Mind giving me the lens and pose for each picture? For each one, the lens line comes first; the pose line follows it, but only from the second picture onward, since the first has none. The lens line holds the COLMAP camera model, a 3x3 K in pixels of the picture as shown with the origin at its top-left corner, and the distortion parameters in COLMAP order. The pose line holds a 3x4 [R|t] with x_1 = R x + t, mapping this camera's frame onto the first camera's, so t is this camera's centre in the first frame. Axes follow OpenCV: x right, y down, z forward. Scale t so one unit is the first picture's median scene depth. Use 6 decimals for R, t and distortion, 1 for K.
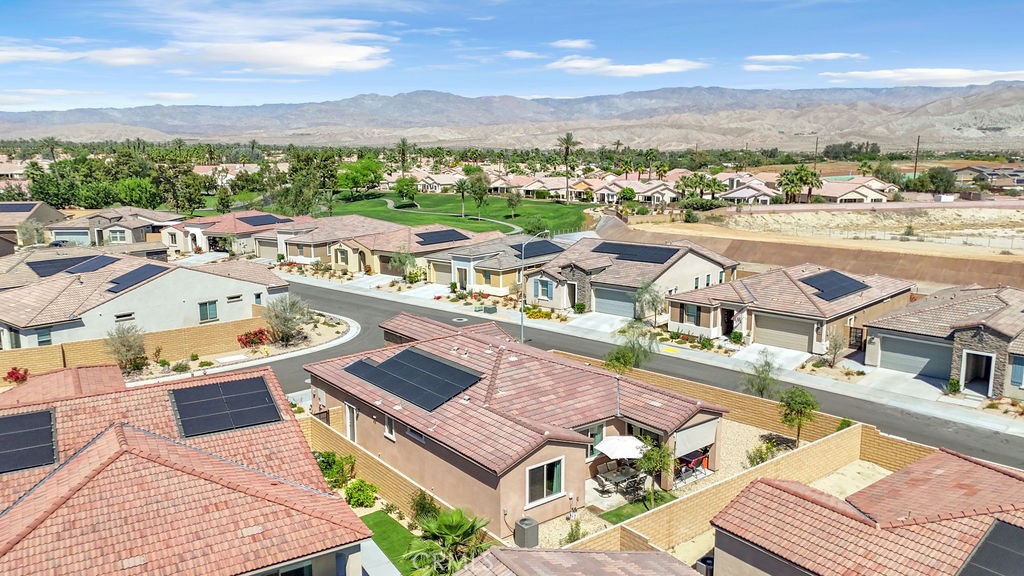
lens RADIAL K [[751.2, 0, 513.4], [0, 751.2, 288.5], [0, 0, 1]] dist [0.093703, -0.093339]
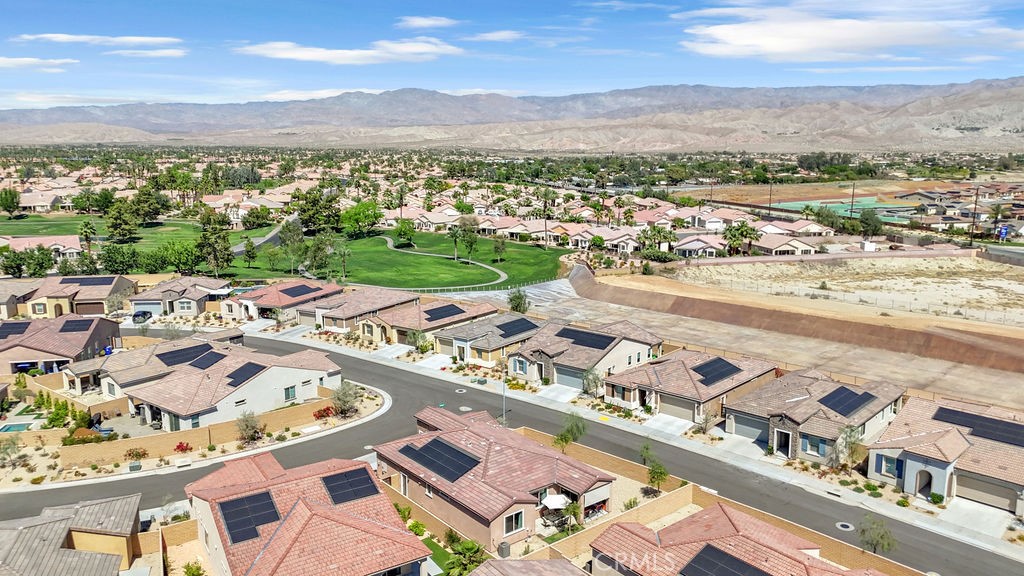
lens RADIAL K [[751.2, 0, 513.4], [0, 751.2, 288.5], [0, 0, 1]] dist [0.093703, -0.093339]
pose [[0.999843, -0.004922, 0.016996, 0.004567], [0.004863, 0.999982, 0.003506, -0.152004], [-0.017013, -0.003423, 0.999849, -0.406243]]
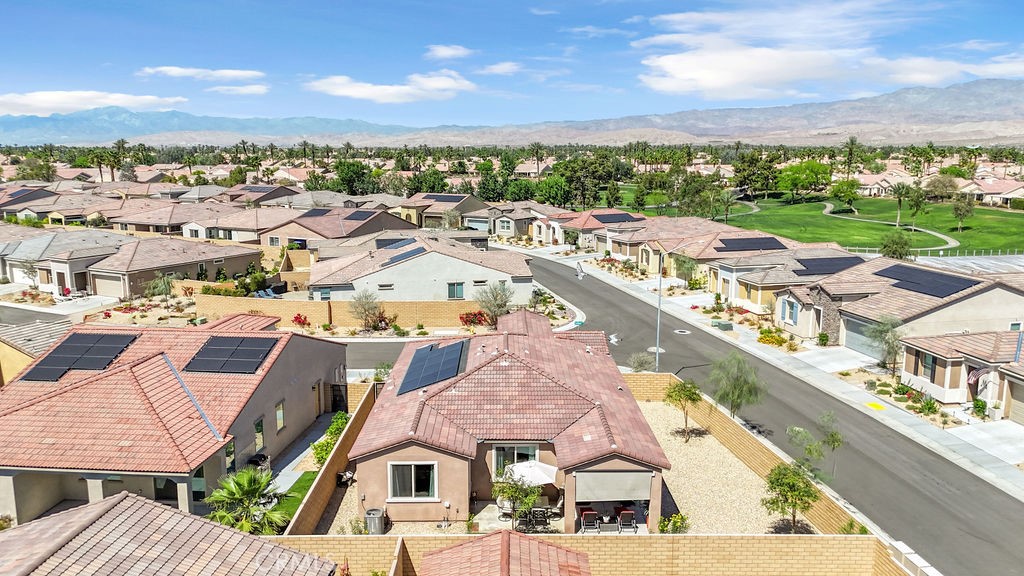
lens RADIAL K [[751.2, 0, 513.4], [0, 751.2, 288.5], [0, 0, 1]] dist [0.093703, -0.093339]
pose [[0.793850, 0.110328, -0.598022, 0.311920], [-0.110961, 0.993175, 0.035933, -0.021853], [0.597905, 0.037832, 0.800674, 0.113901]]
